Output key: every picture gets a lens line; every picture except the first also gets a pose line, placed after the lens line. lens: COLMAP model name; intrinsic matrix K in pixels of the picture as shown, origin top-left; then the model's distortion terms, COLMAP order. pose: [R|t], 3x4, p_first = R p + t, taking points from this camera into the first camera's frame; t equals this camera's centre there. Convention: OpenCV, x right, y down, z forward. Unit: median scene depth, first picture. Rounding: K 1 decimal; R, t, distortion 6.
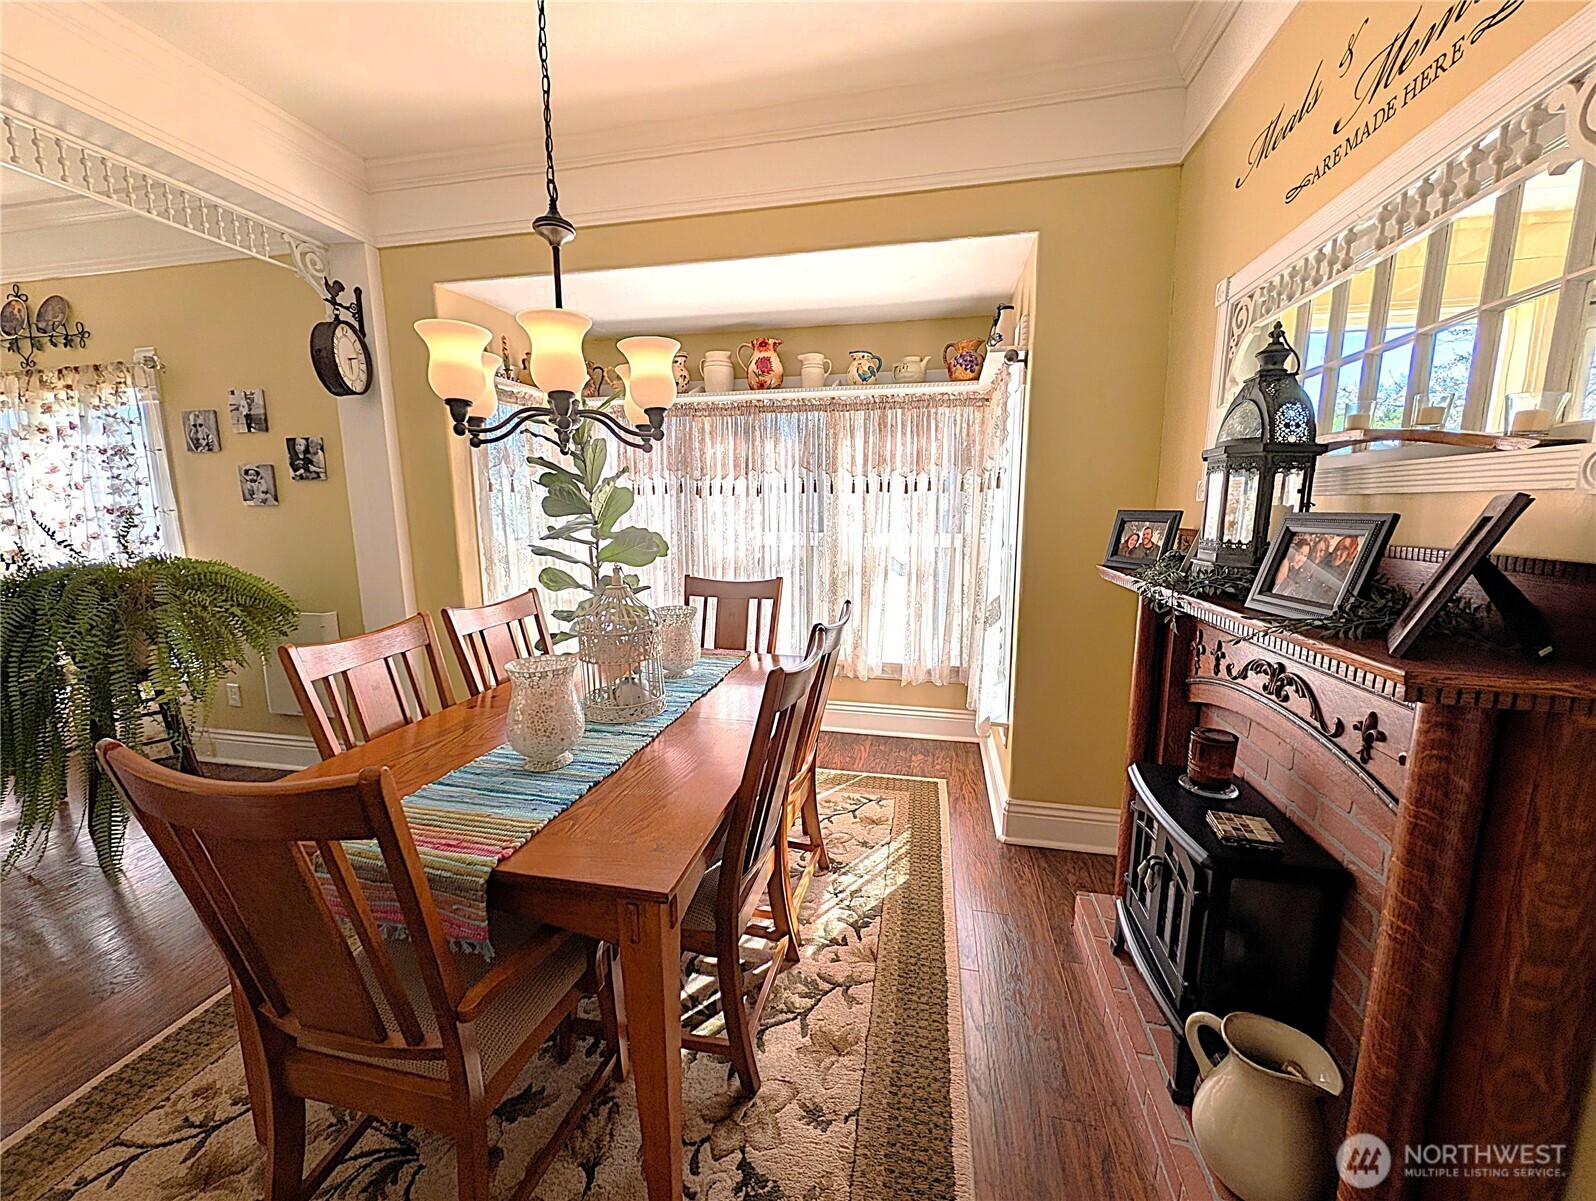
lens RADIAL K [[612.5, 0, 798.6], [0, 612.5, 603.4], [0, 0, 1]] dist [0.000863, -0.000005]
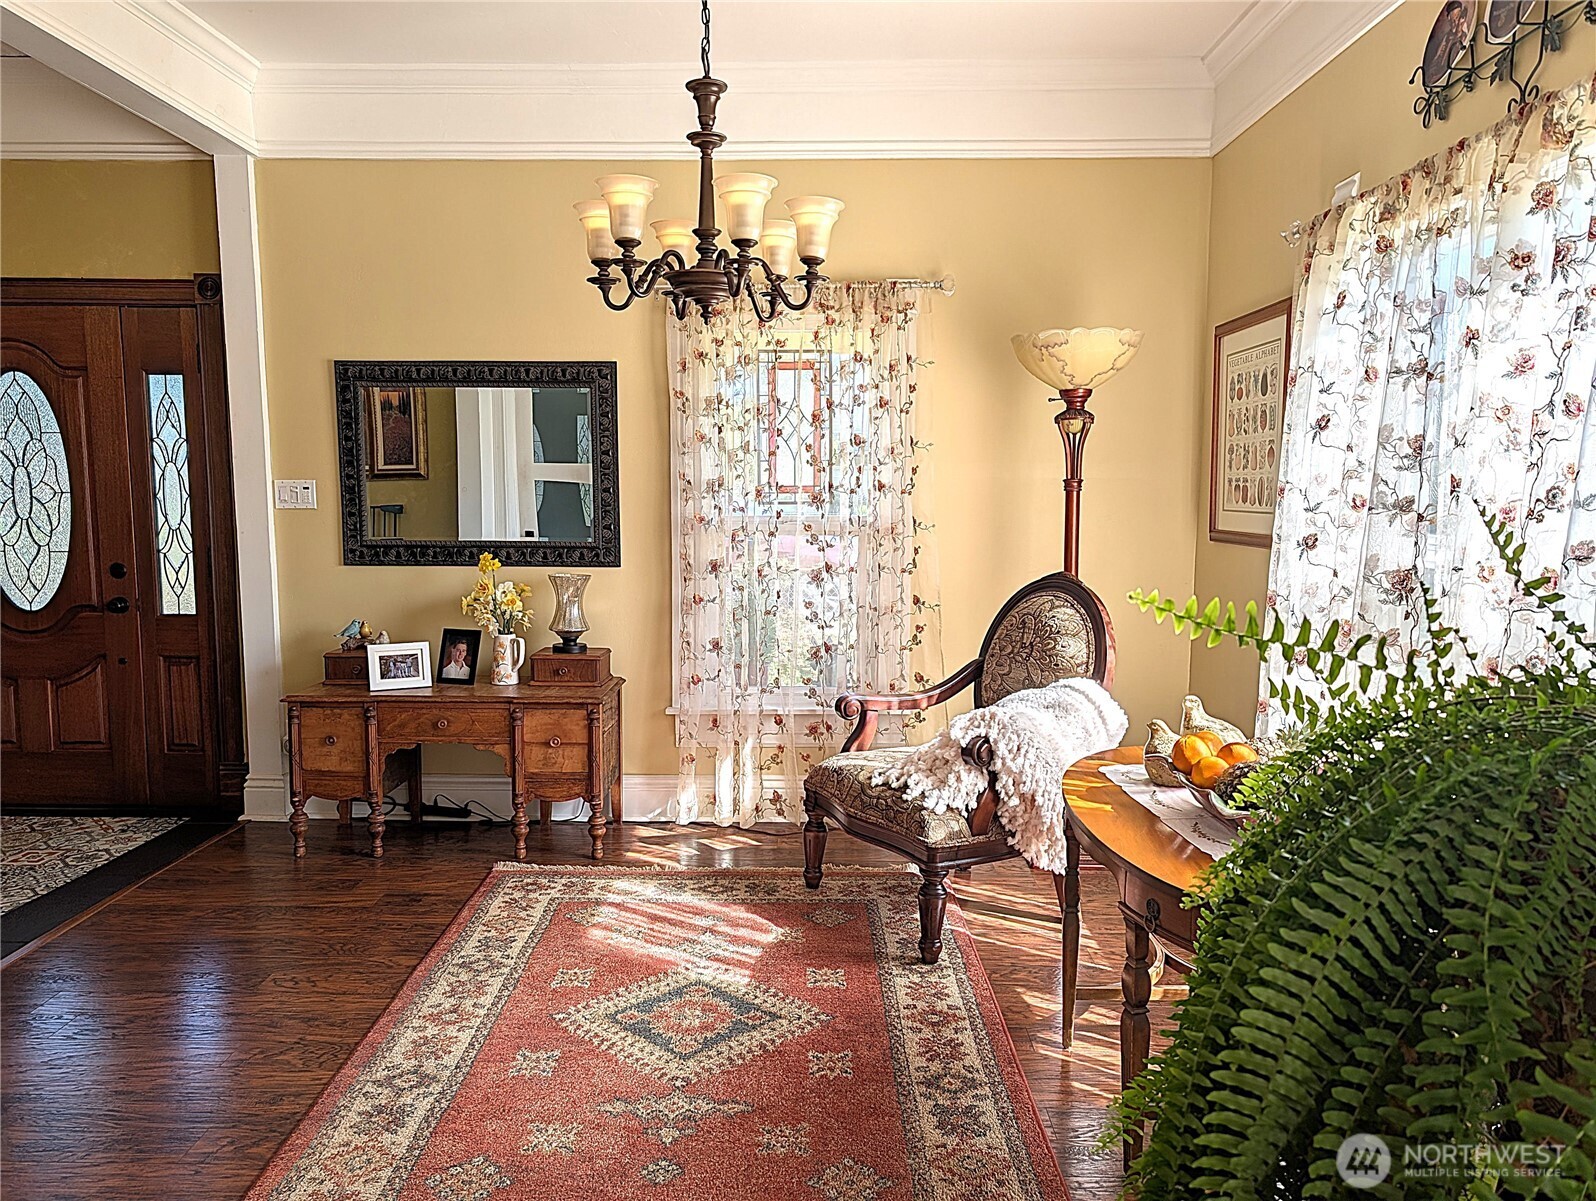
lens RADIAL K [[1139.7, 0, 800.2], [0, 1139.7, 603.2], [0, 0, 1]] dist [0.002042, 0.000649]
pose [[0.186203, 0.108822, -0.976466, -0.618857], [-0.155910, 0.984527, 0.079990, -0.066534], [0.970062, 0.137346, 0.200289, 0.468513]]
